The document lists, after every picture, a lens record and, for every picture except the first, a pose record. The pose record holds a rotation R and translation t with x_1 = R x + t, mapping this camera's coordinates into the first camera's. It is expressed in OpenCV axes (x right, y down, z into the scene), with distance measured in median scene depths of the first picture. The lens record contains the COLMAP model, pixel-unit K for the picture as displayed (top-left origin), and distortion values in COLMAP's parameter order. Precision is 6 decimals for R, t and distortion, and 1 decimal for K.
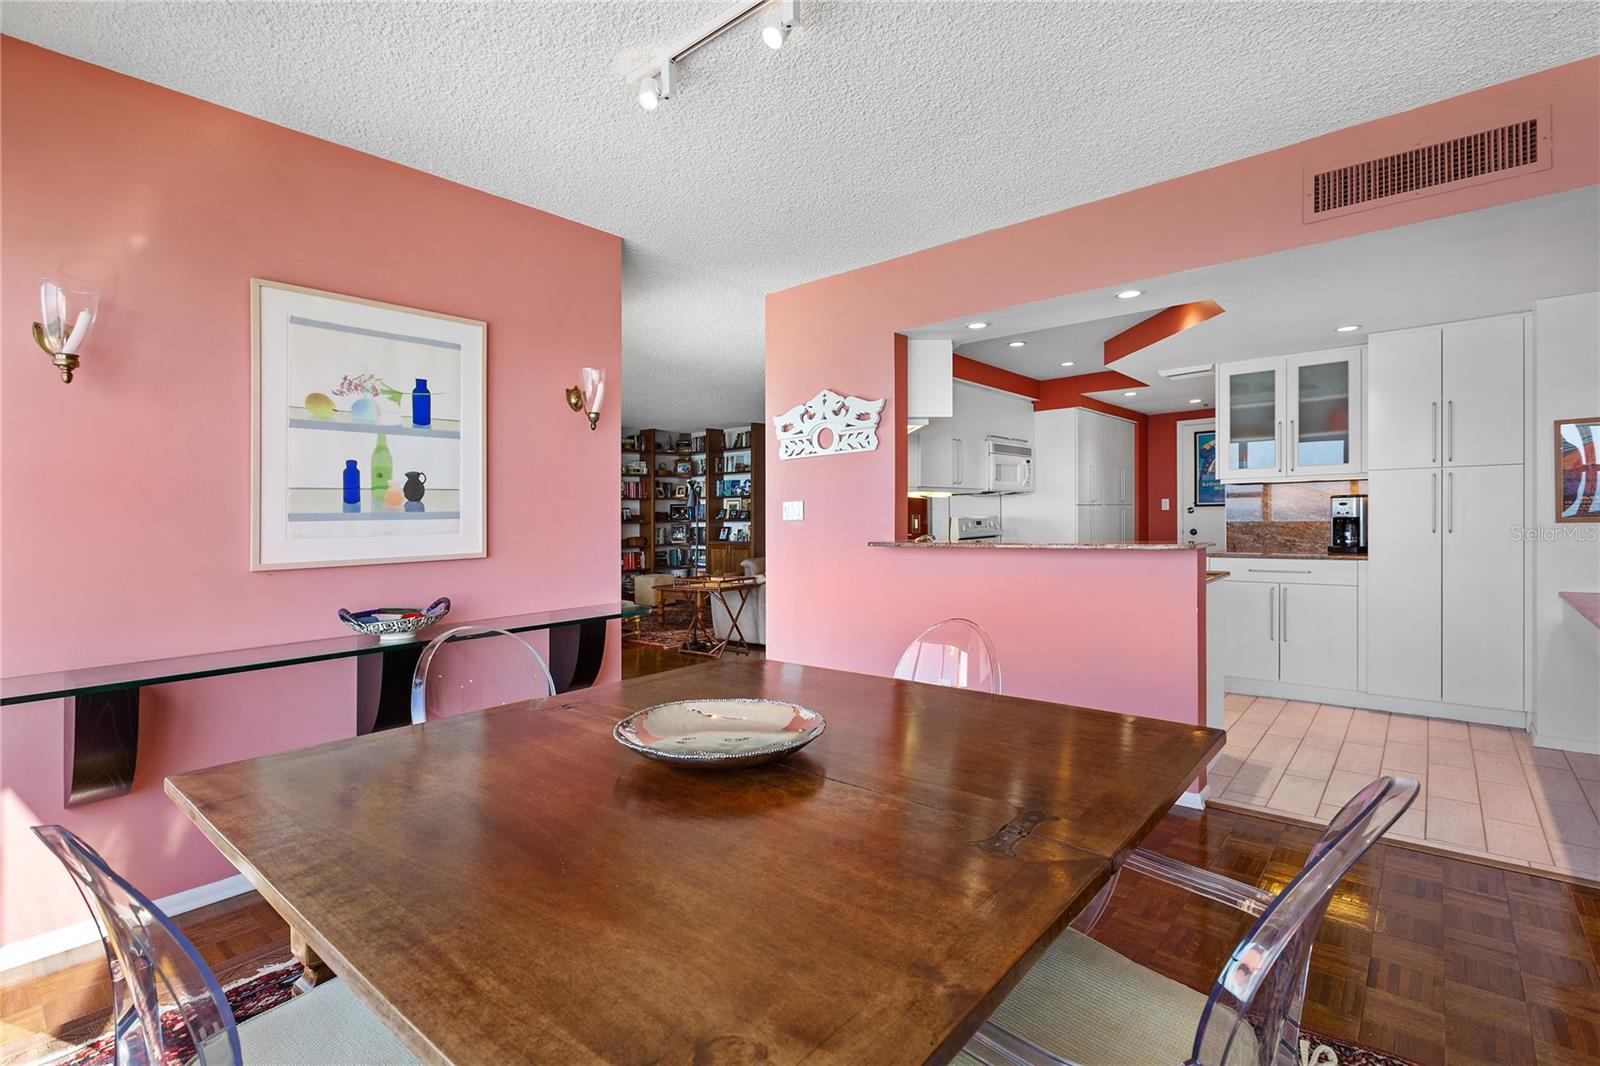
lens RADIAL K [[751.2, 0, 822.8], [0, 751.2, 523.9], [0, 0, 1]] dist [0.002814, -0.000864]
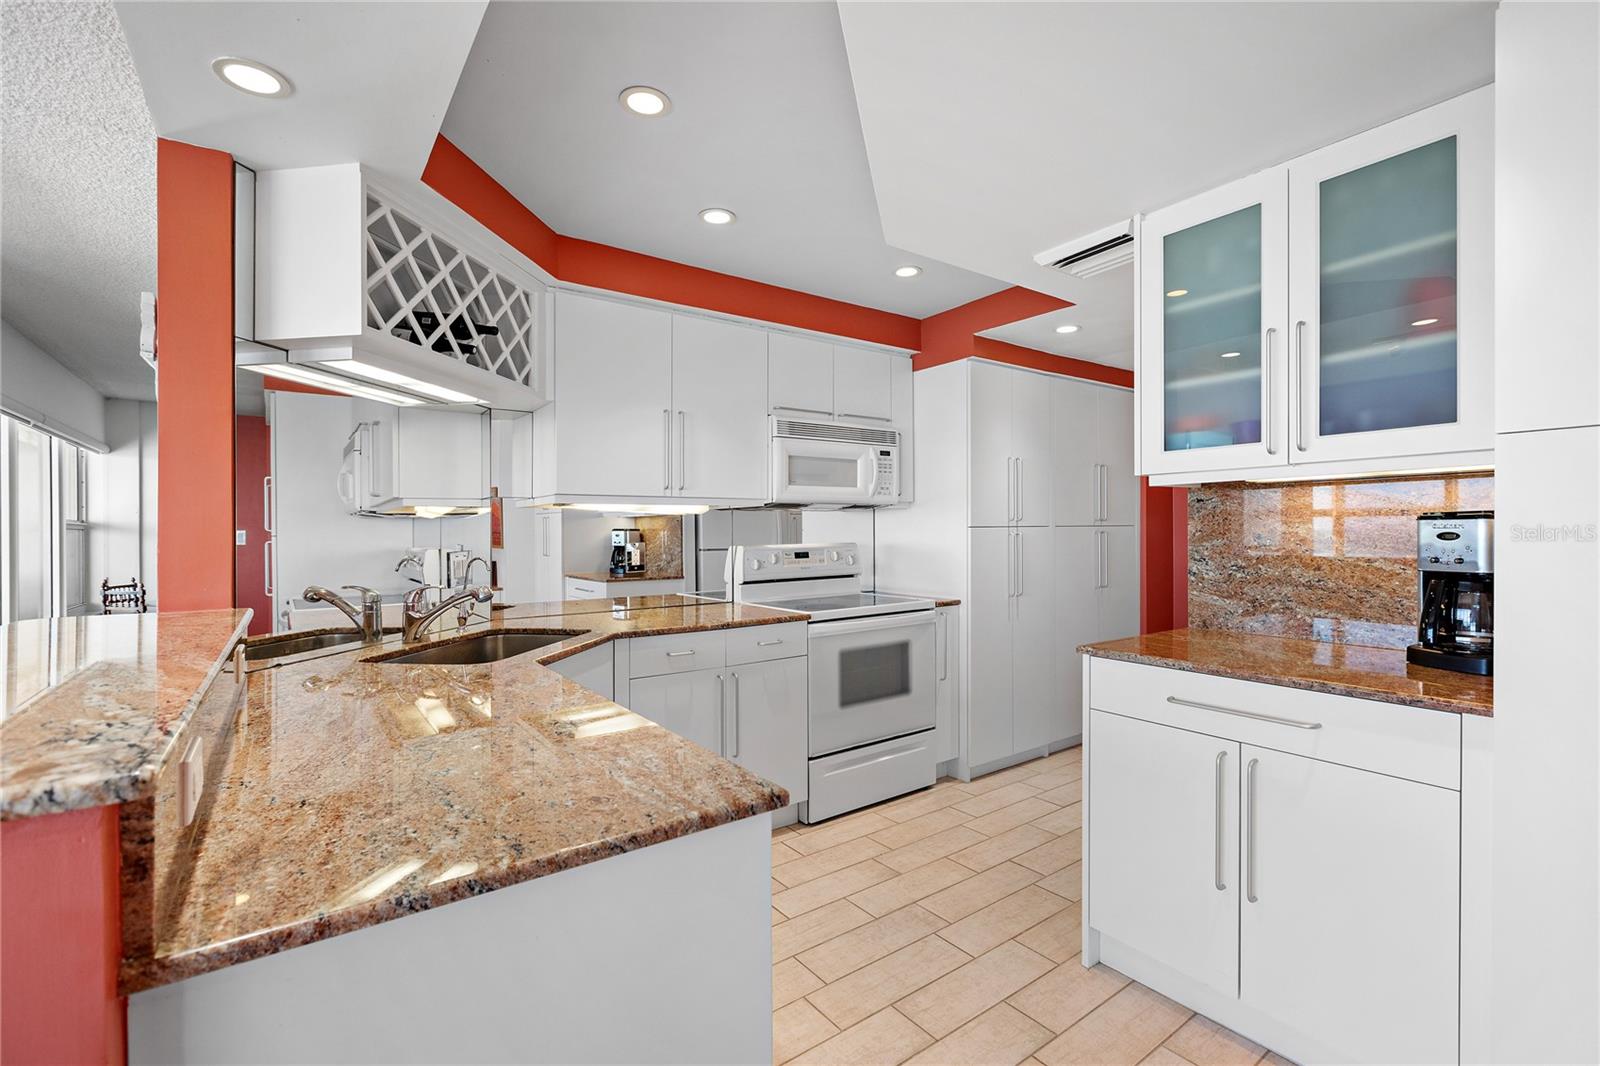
lens RADIAL K [[710.8, 0, 812.0], [0, 710.8, 532.9], [0, 0, 1]] dist [0.002994, -0.000282]
pose [[0.968266, 0.010103, -0.249719, 0.487486], [-0.010942, 0.999938, -0.001972, -0.024403], [0.249684, 0.004642, 0.968316, 0.596191]]
